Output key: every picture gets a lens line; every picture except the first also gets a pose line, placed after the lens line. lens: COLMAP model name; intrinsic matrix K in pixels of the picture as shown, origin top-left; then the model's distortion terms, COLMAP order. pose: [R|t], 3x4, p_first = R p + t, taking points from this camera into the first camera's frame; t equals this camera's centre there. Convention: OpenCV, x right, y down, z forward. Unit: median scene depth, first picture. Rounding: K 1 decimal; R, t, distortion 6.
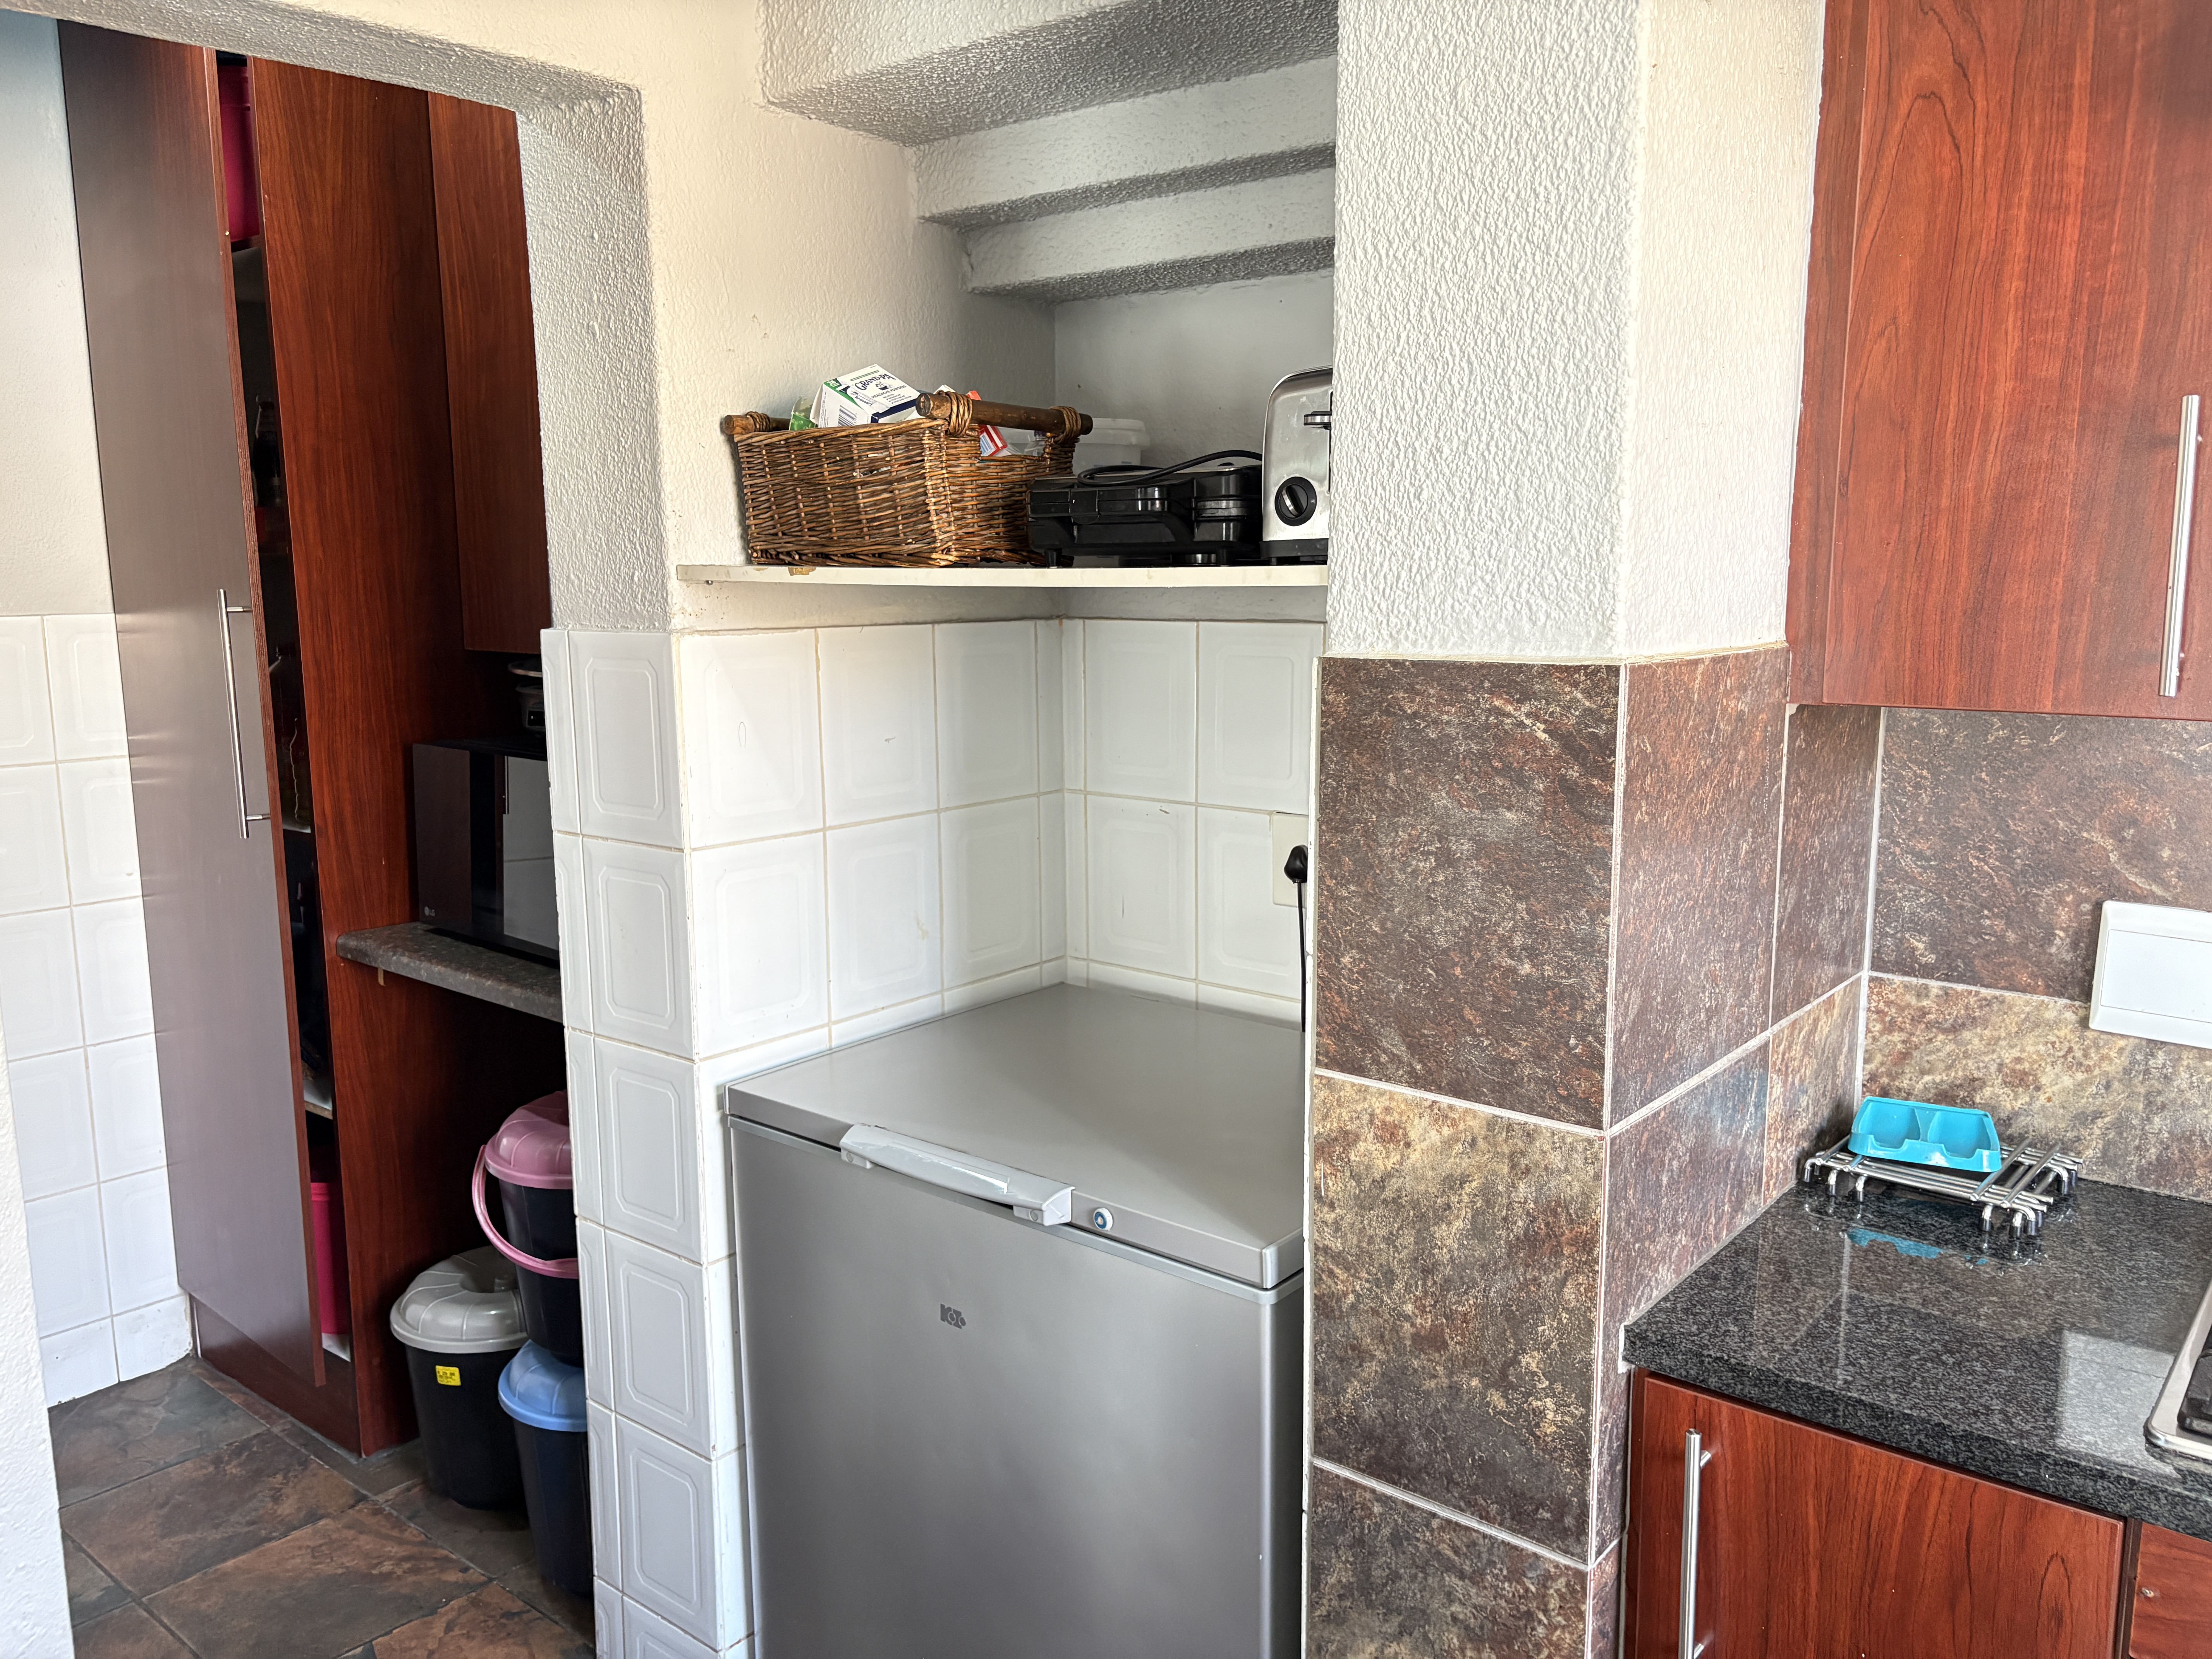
lens RADIAL K [[1693.5, 0, 1106.0], [0, 1693.5, 829.5], [0, 0, 1]] dist [0.018878, -0.014782]
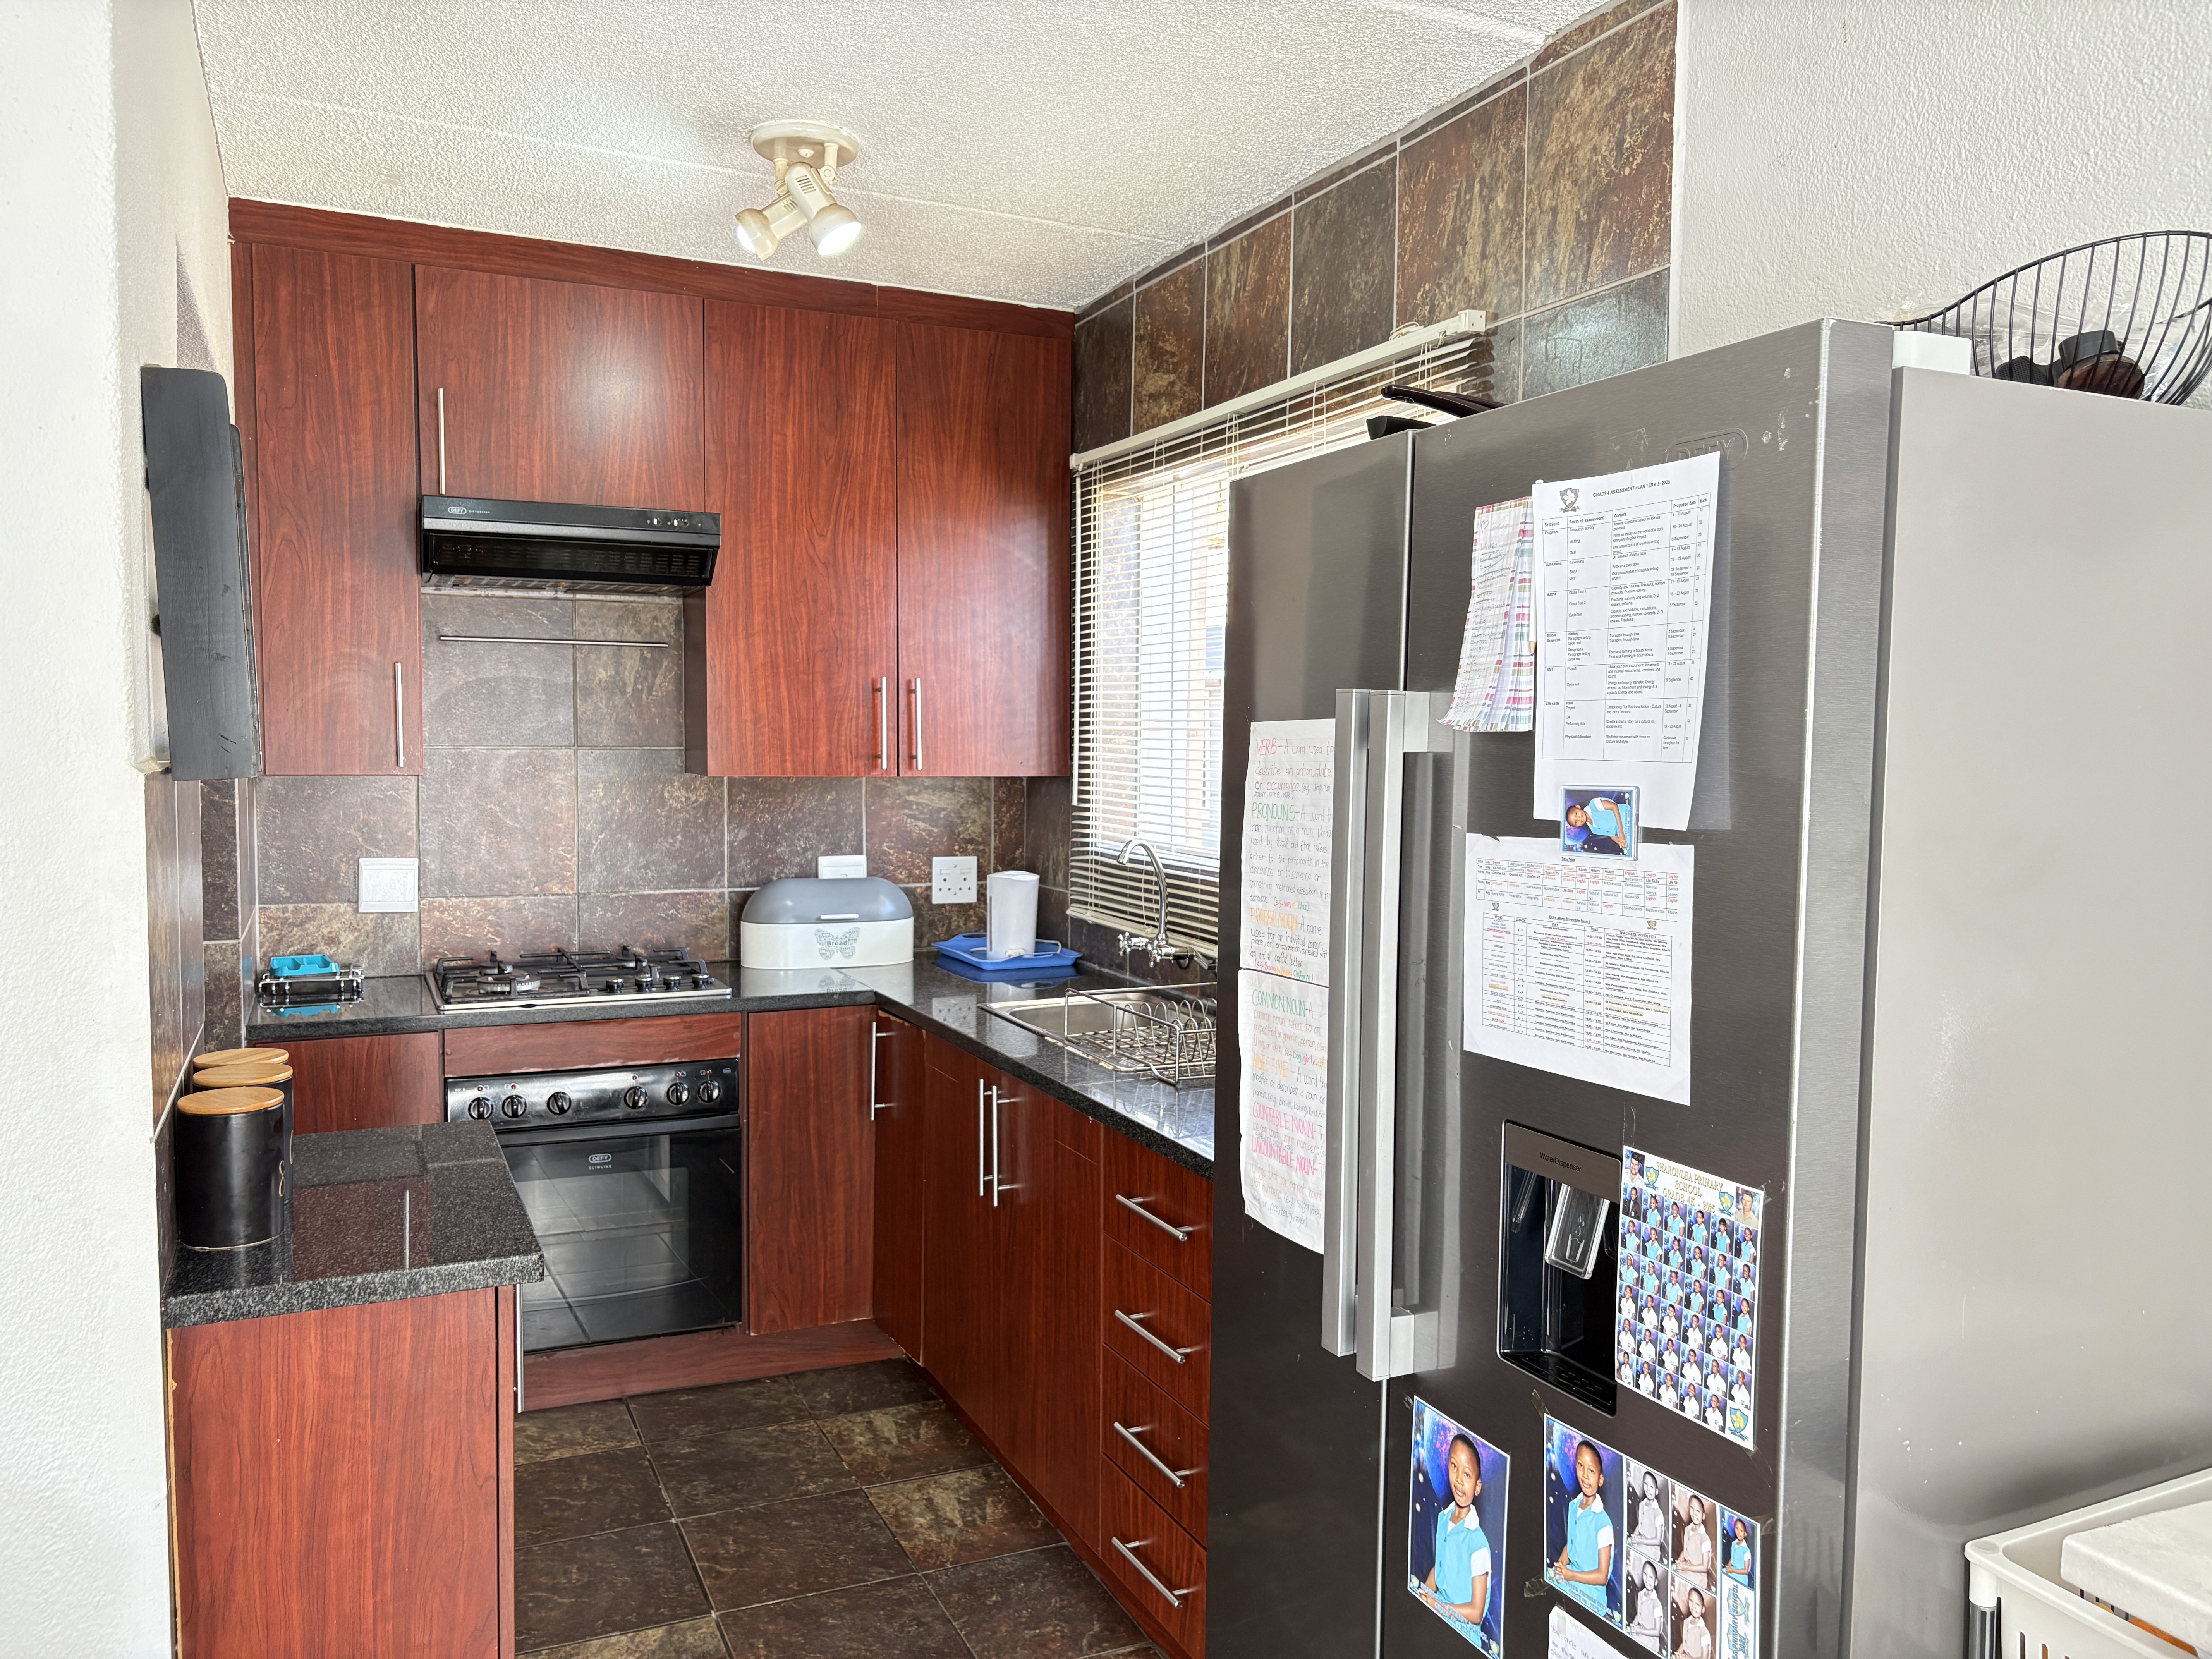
lens RADIAL K [[1676.6, 0, 1106.0], [0, 1676.6, 829.5], [0, 0, 1]] dist [0.072945, -0.081691]
pose [[0.436344, -0.043988, 0.898704, -1.319114], [0.128835, 0.991567, -0.014020, 0.203254], [-0.890508, 0.121902, 0.438332, -1.193041]]
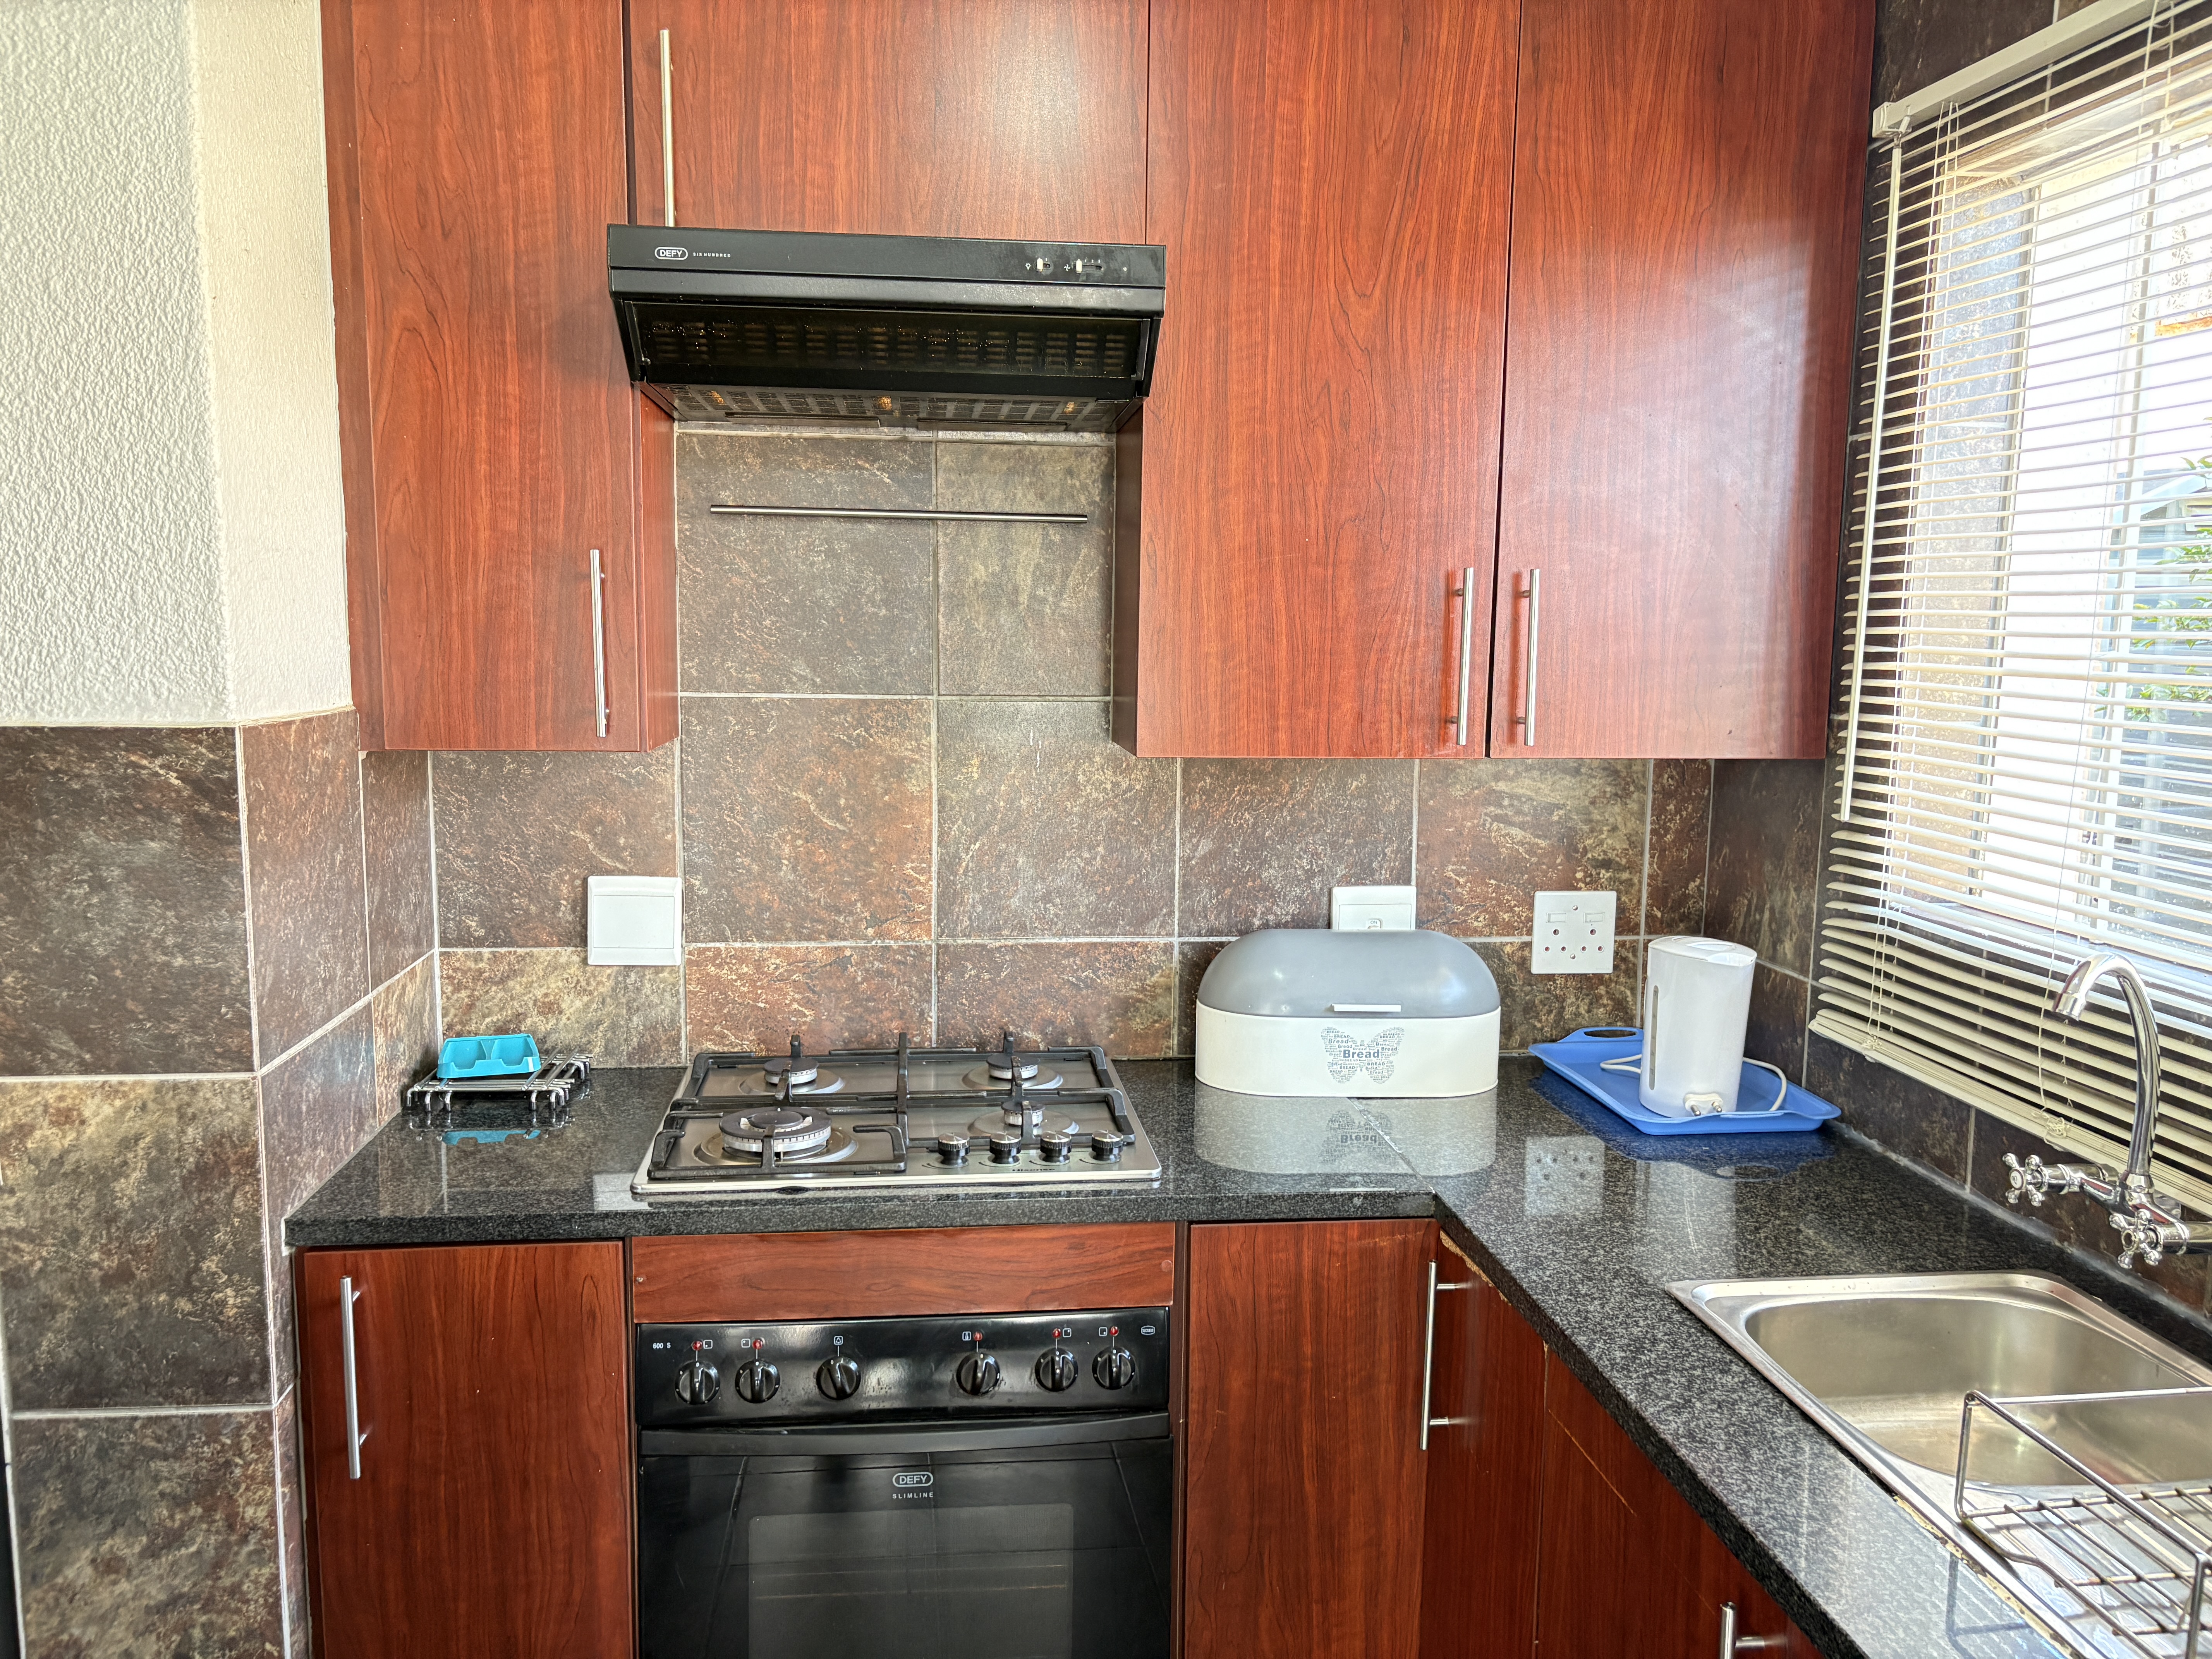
lens RADIAL K [[1663.5, 0, 1078.9], [0, 1663.5, 845.7], [0, 0, 1]] dist [0.079157, -0.089106]
pose [[0.700089, -0.079775, 0.709585, -0.173005], [0.095865, 0.995244, 0.017308, 0.035797], [-0.707591, 0.055907, 0.704407, -0.388435]]
